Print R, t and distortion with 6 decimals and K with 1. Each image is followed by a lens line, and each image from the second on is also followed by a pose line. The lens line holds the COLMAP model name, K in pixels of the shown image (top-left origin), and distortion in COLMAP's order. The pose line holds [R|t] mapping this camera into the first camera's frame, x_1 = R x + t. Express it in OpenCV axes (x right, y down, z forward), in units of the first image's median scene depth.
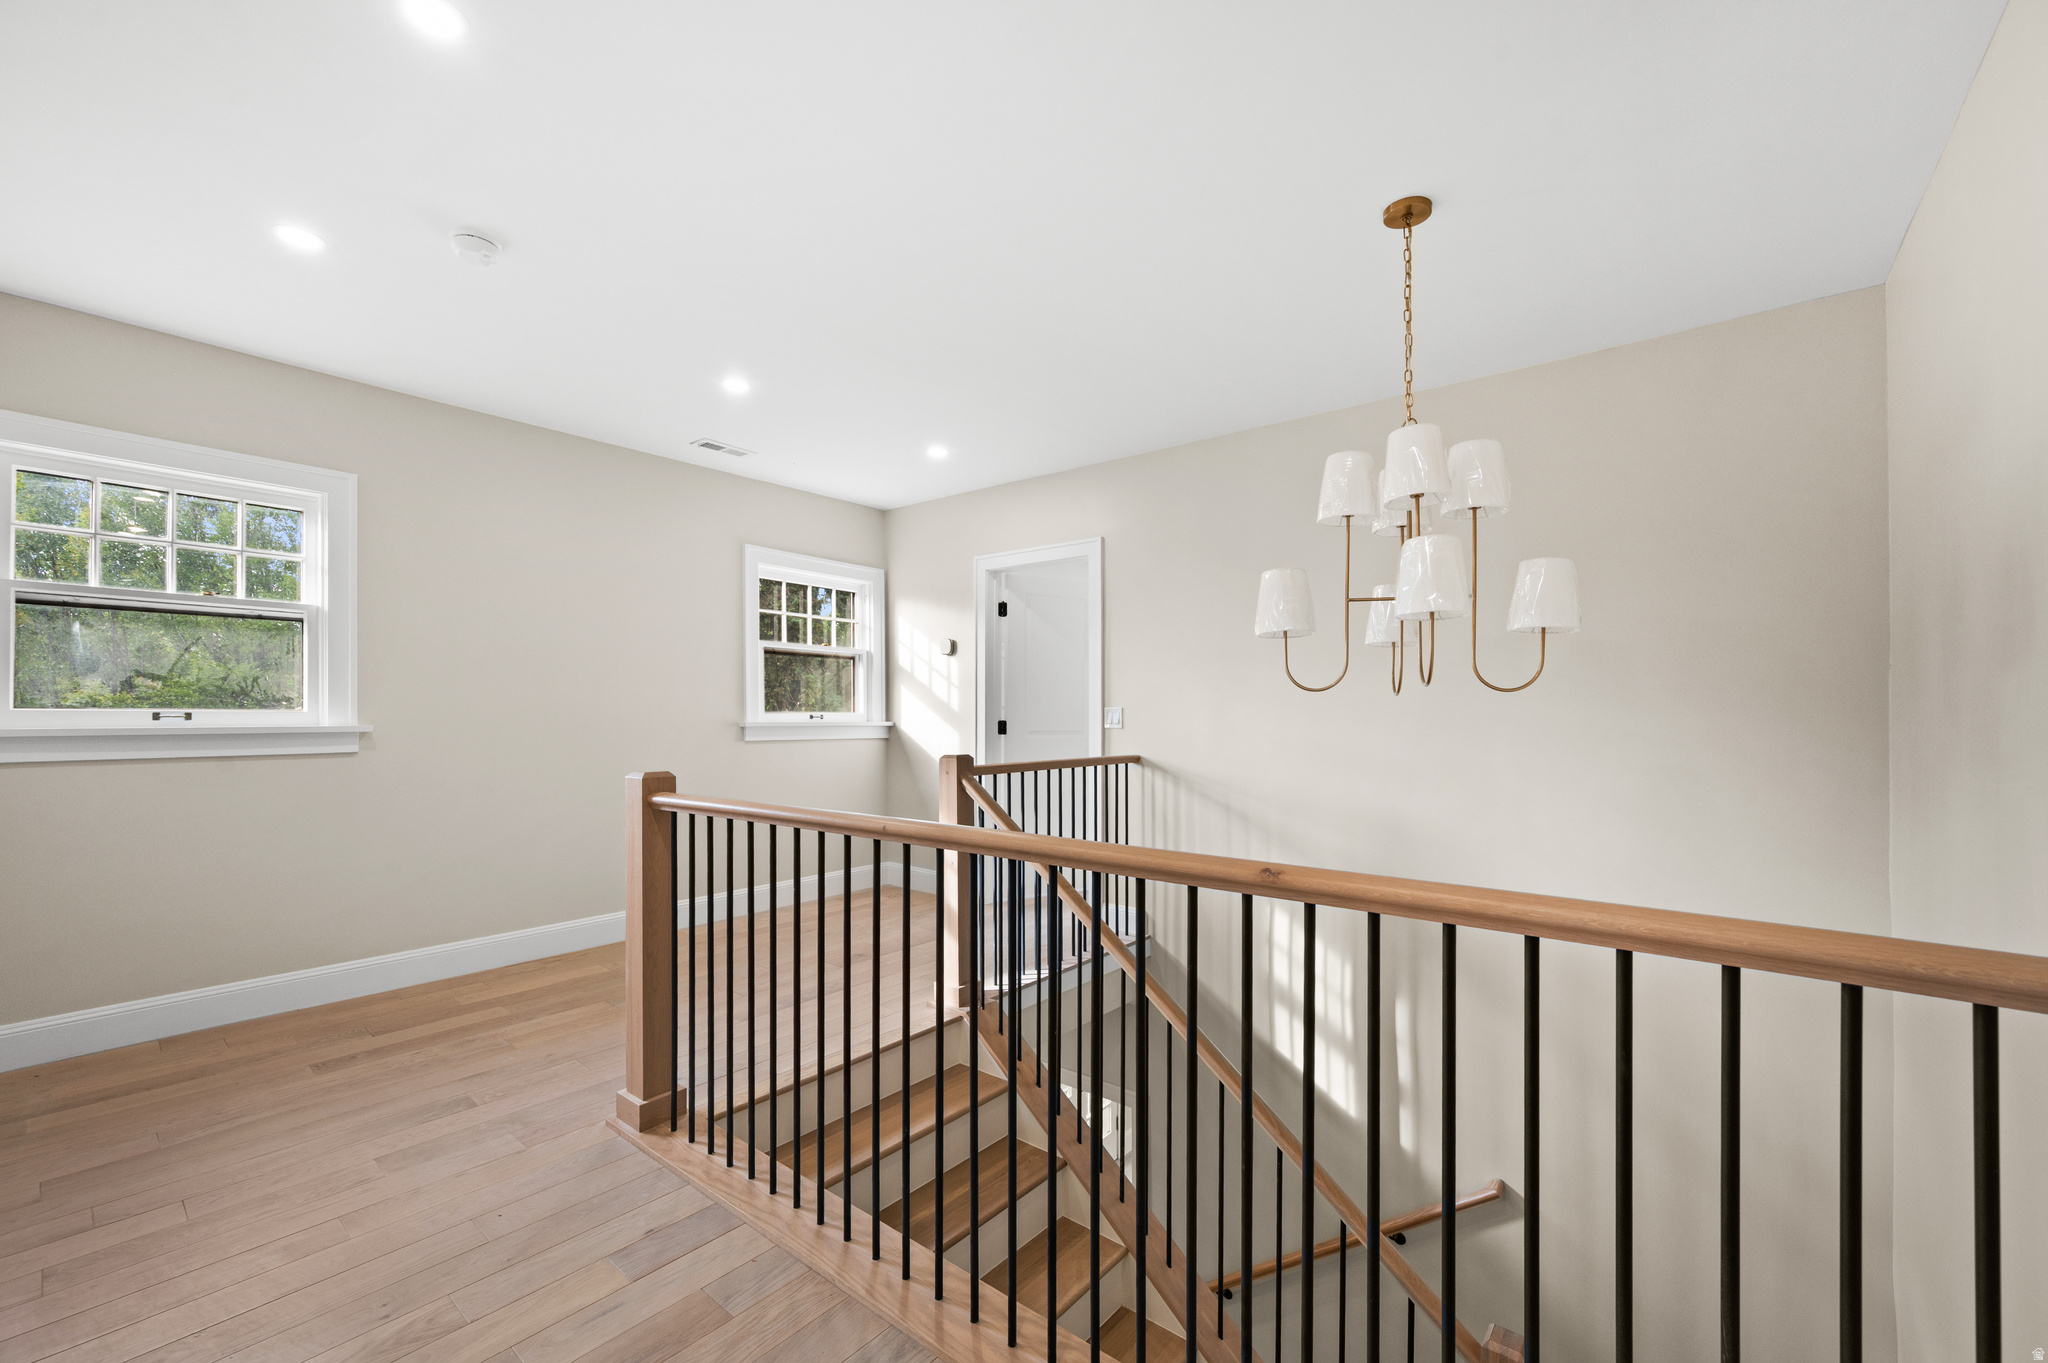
lens RADIAL K [[811.6, 0, 1015.8], [0, 811.6, 701.7], [0, 0, 1]] dist [-0.000166, -0.000170]
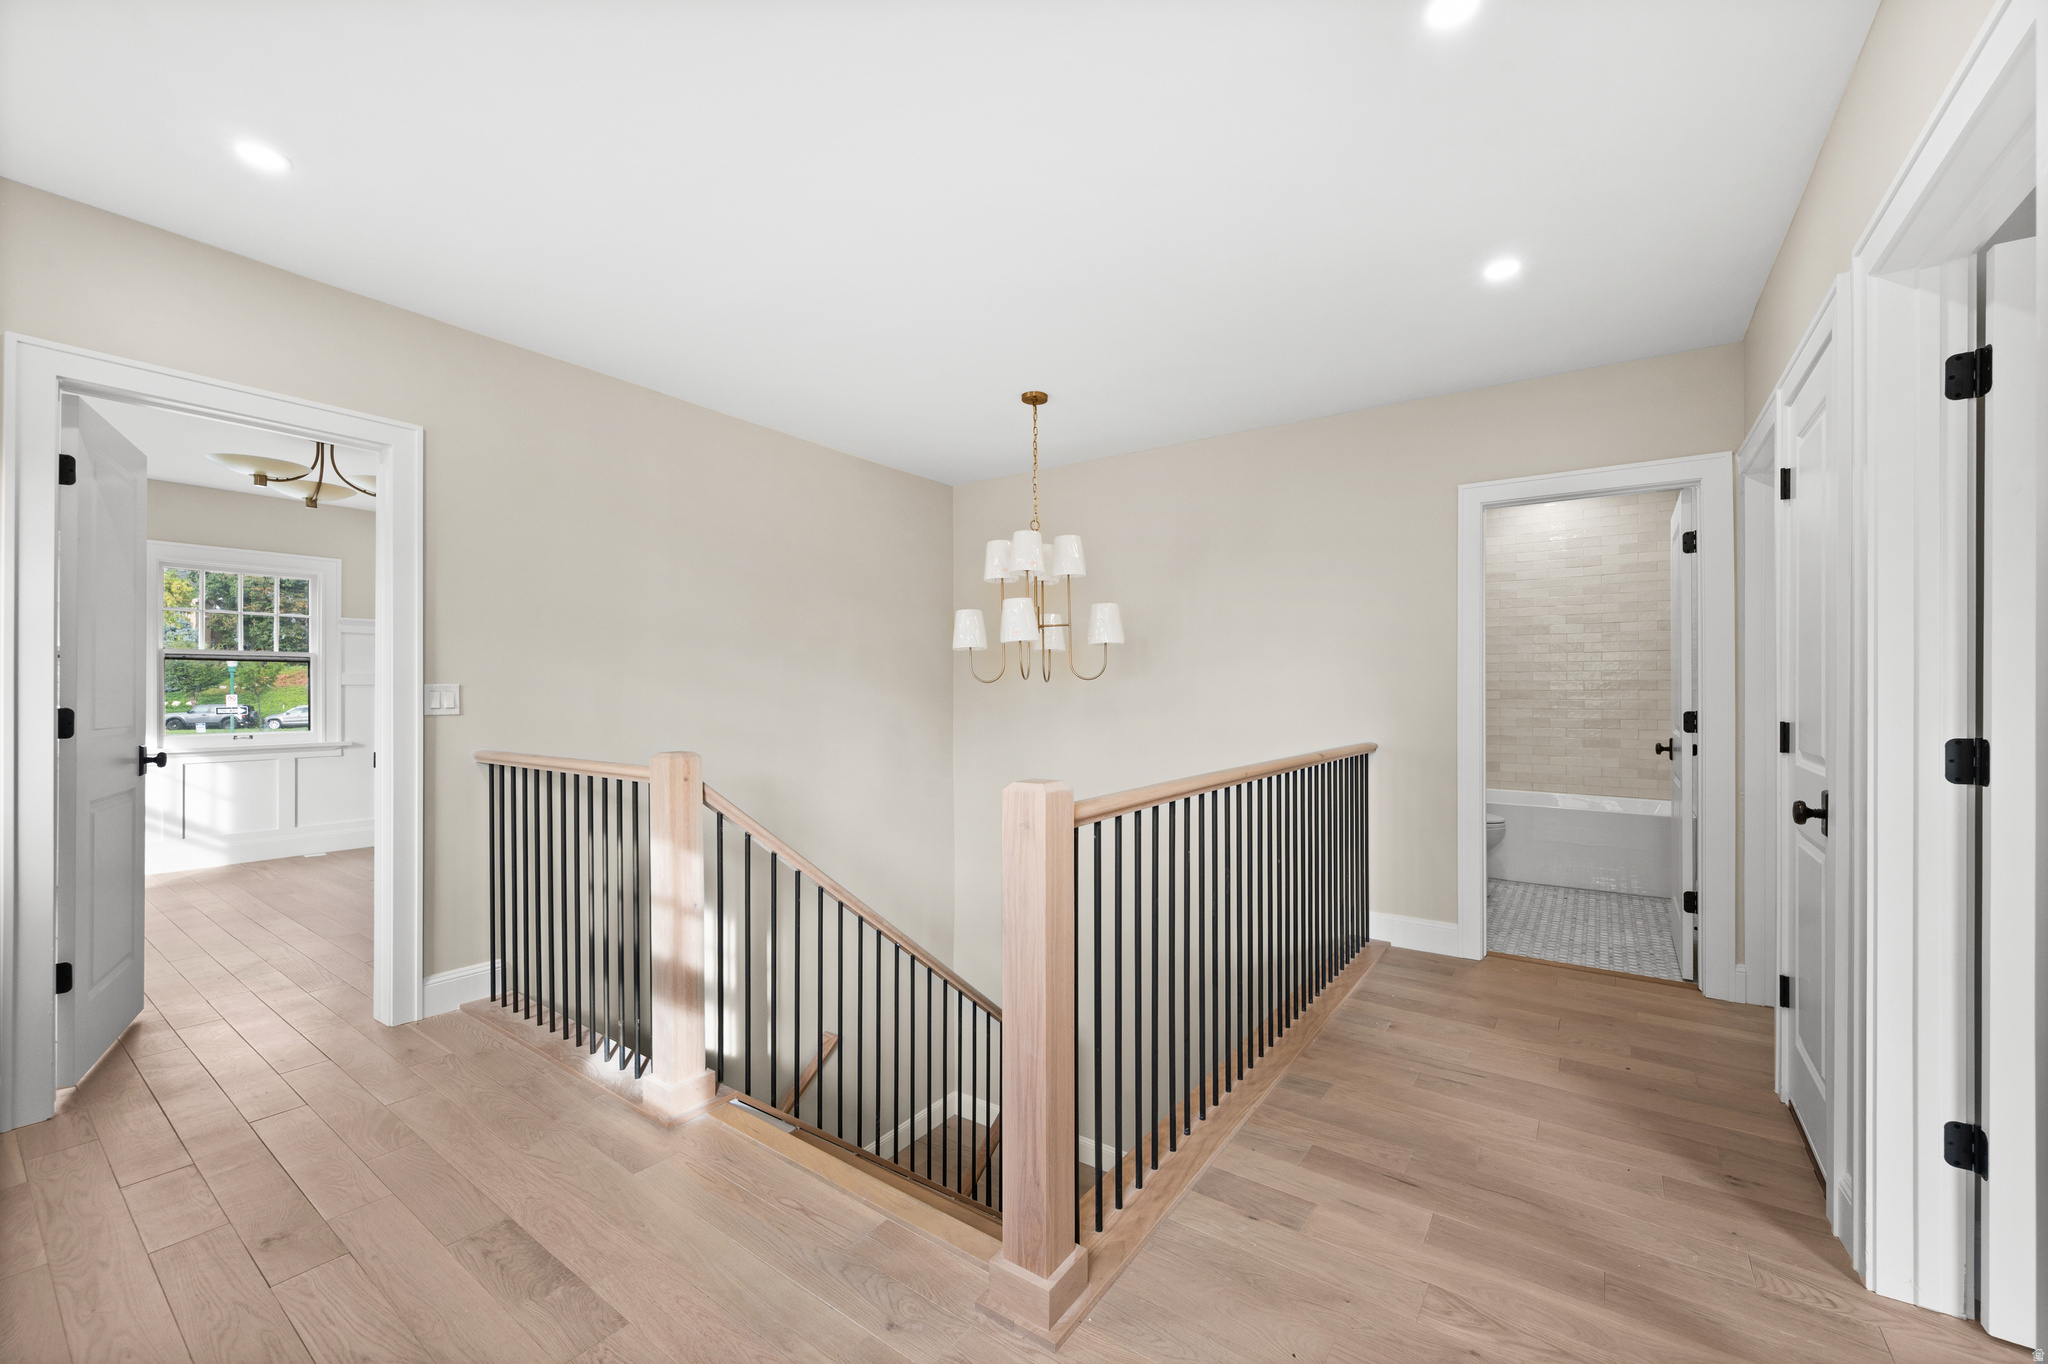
lens RADIAL K [[811.6, 0, 1015.8], [0, 811.6, 702.2], [0, 0, 1]] dist [-0.000166, -0.000170]
pose [[-0.065457, -0.004707, 0.997844, -1.251863], [-0.019789, 0.999798, 0.003418, 0.019311], [-0.997659, -0.019523, -0.065537, 1.202598]]
